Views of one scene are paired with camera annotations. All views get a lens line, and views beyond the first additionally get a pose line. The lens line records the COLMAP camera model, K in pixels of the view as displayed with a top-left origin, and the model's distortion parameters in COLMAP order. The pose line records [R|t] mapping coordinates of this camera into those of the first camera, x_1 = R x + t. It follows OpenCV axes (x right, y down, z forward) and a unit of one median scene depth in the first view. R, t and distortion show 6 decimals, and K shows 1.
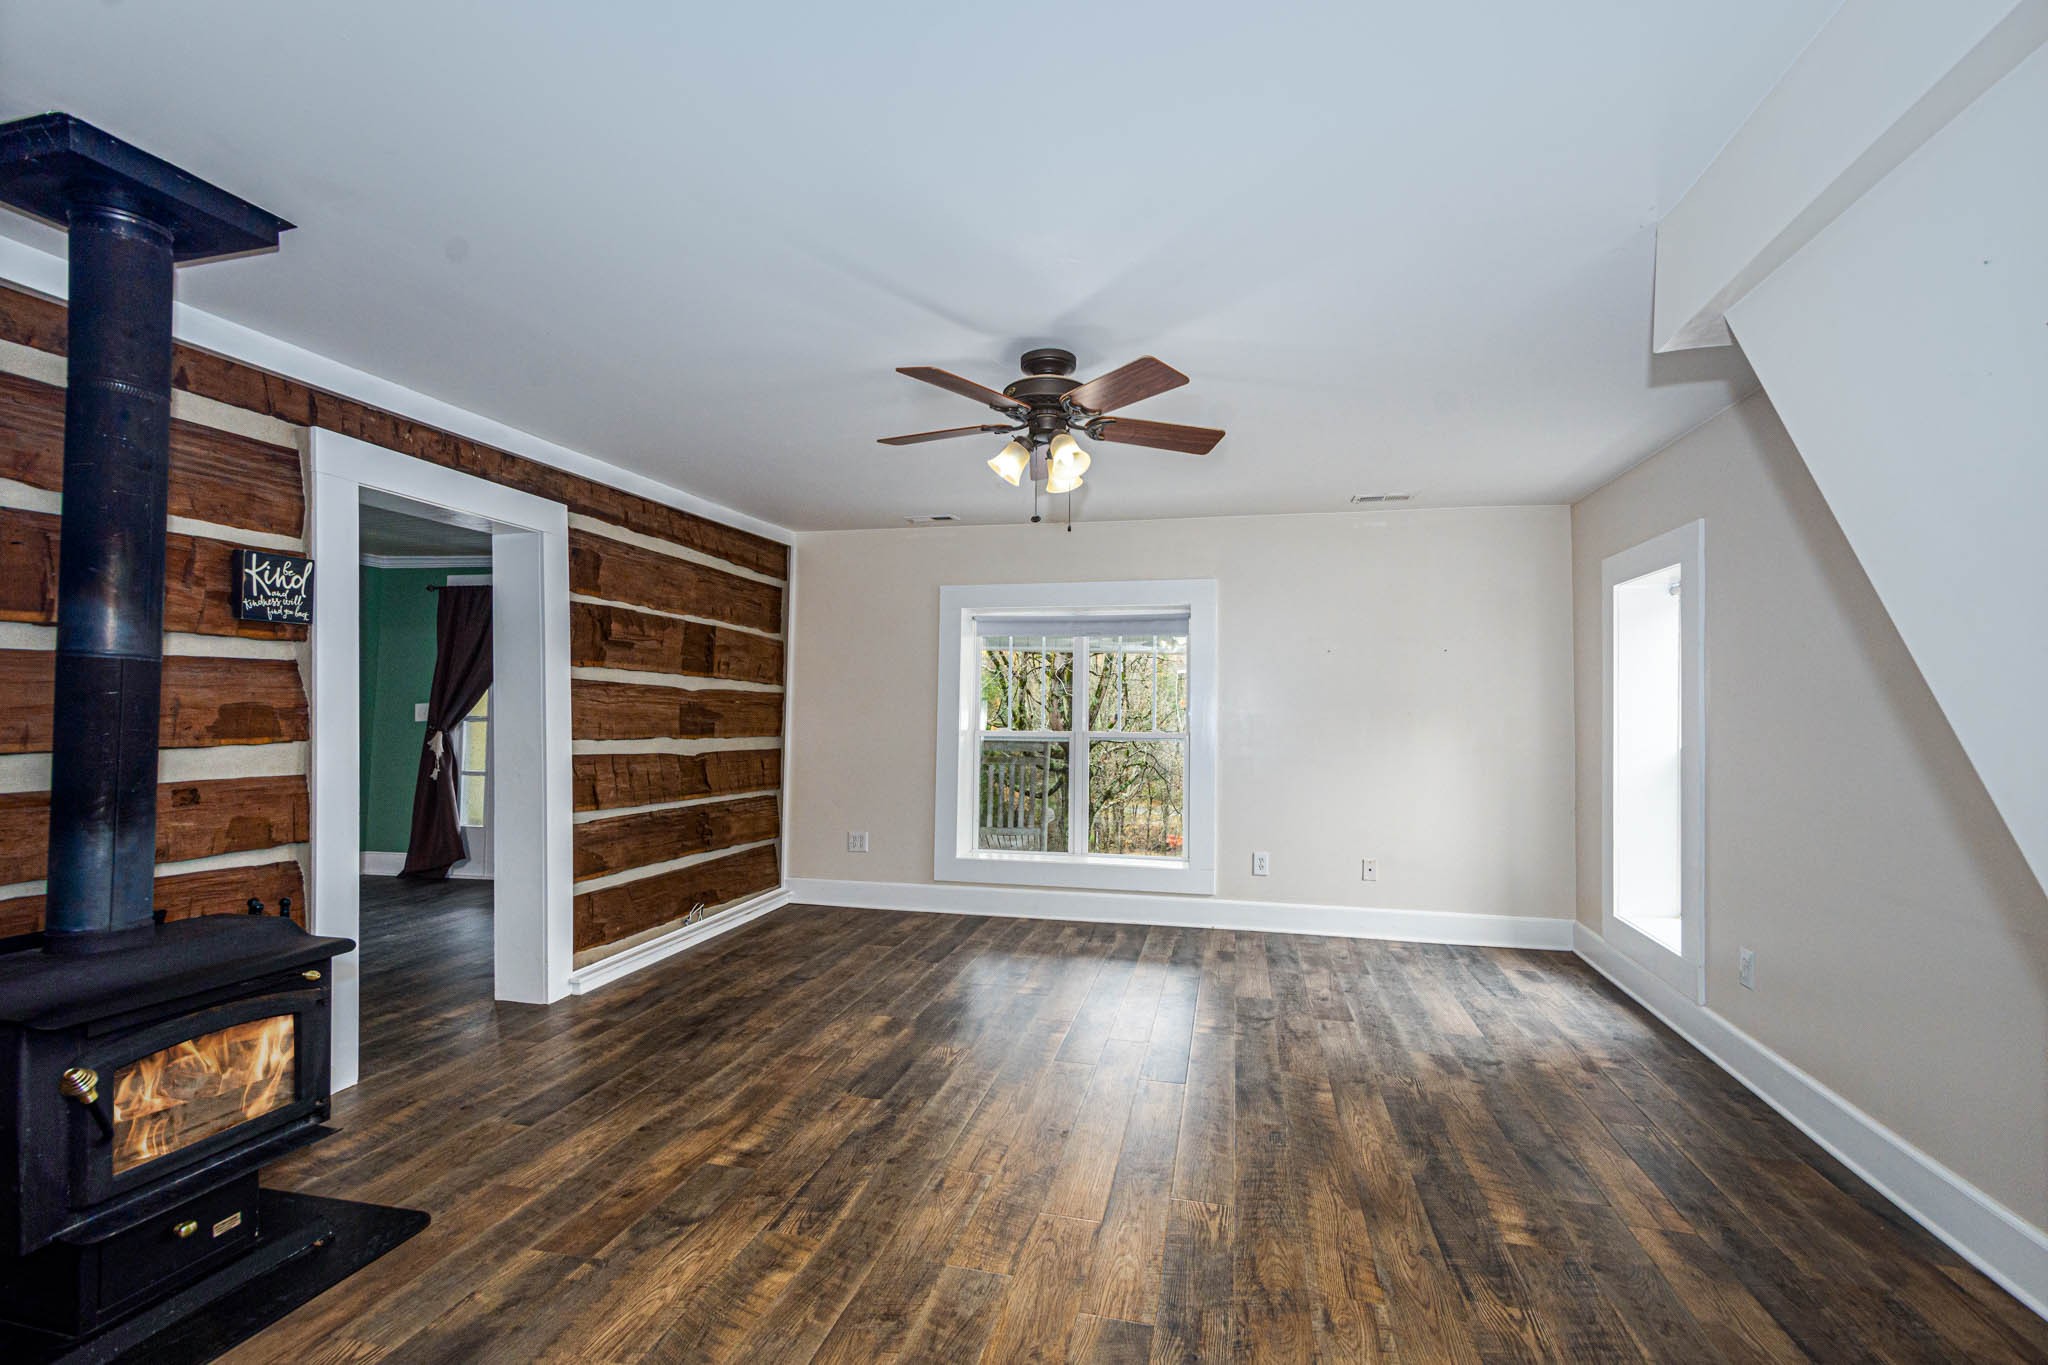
lens RADIAL K [[895.0, 0, 1030.3], [0, 895.0, 689.8], [0, 0, 1]] dist [0.010567, -0.000189]
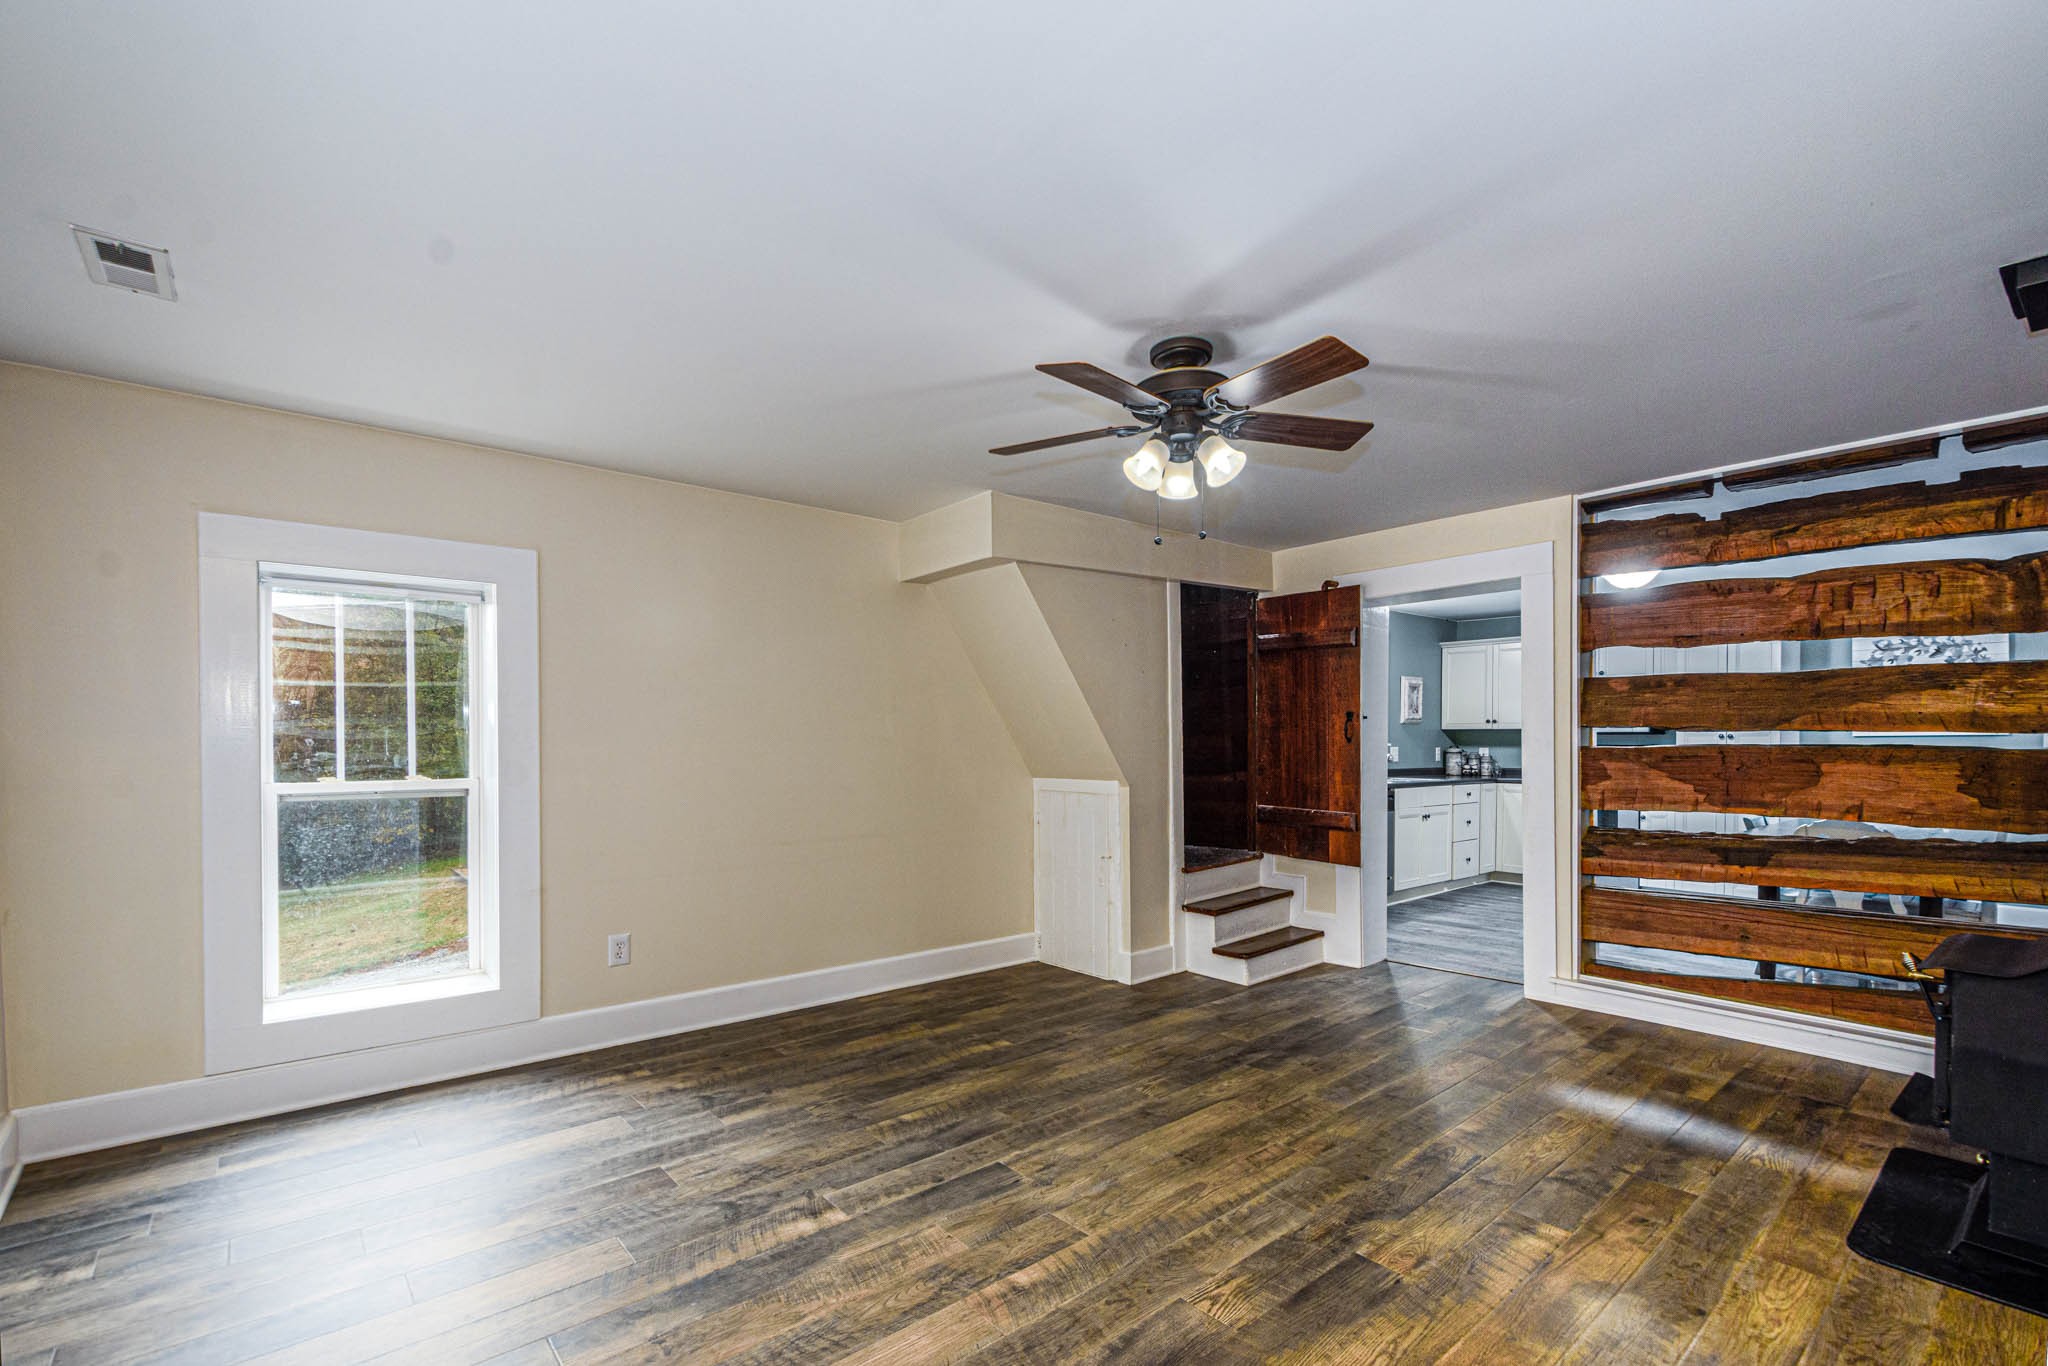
lens RADIAL K [[908.7, 0, 1023.2], [0, 908.7, 740.4], [0, 0, 1]] dist [0.024878, -0.012562]
pose [[-0.798842, -0.006457, 0.601506, -0.400236], [-0.015397, 0.999834, -0.009717, 0.032893], [-0.601344, -0.017024, -0.798809, 1.772467]]
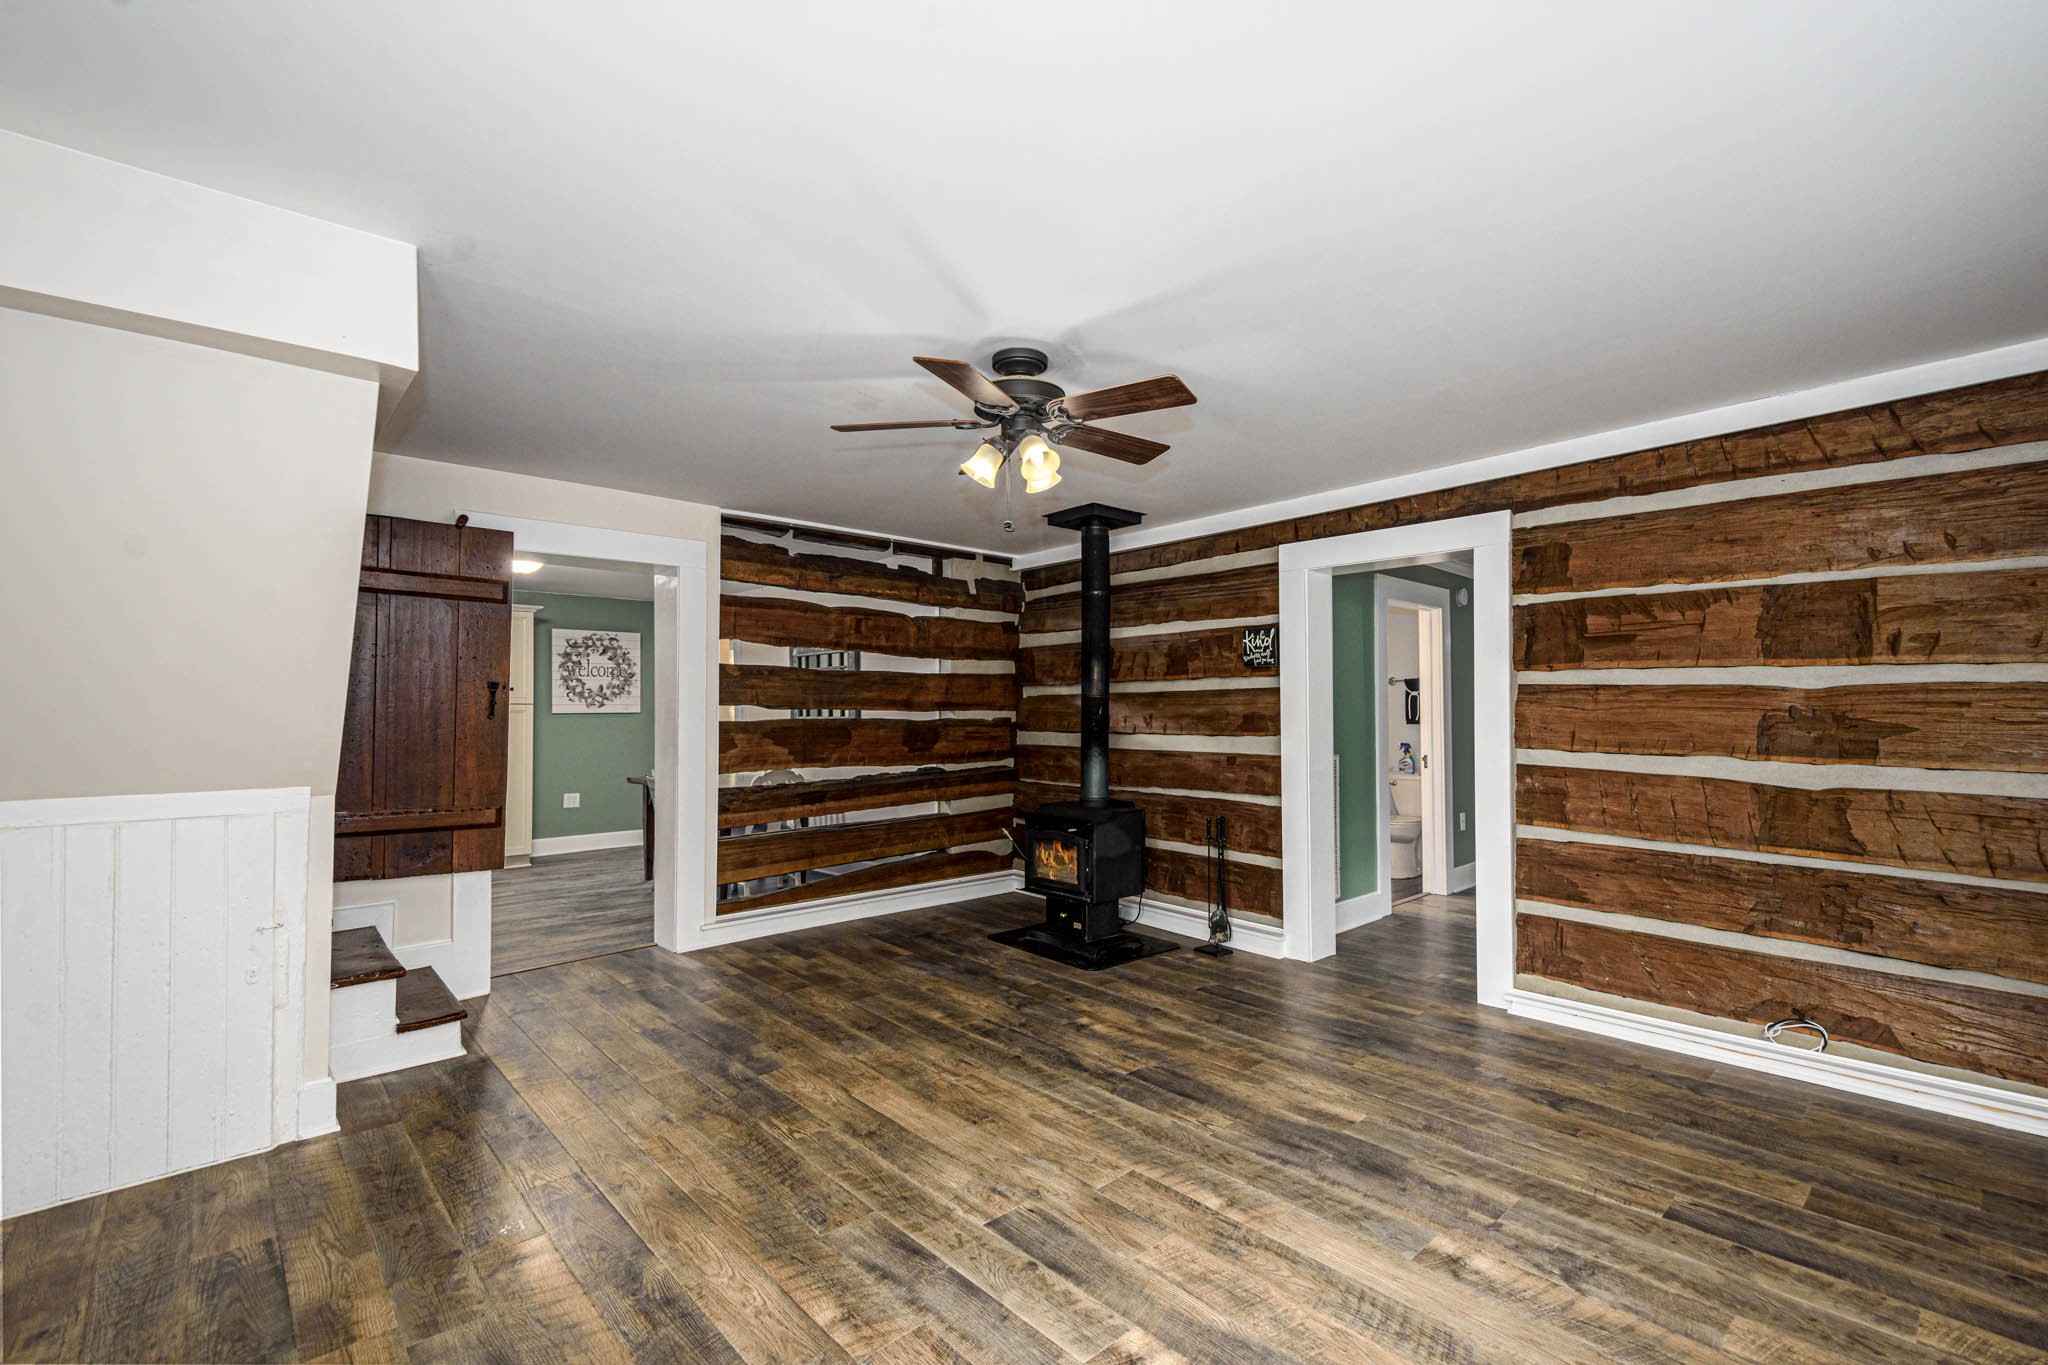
lens RADIAL K [[895.0, 0, 1030.3], [0, 895.0, 689.8], [0, 0, 1]] dist [0.010567, -0.000189]
pose [[-0.567138, -0.028489, -0.823130, 0.792533], [0.013744, 0.998935, -0.044043, 0.038070], [0.823508, -0.036291, -0.566143, 1.512950]]
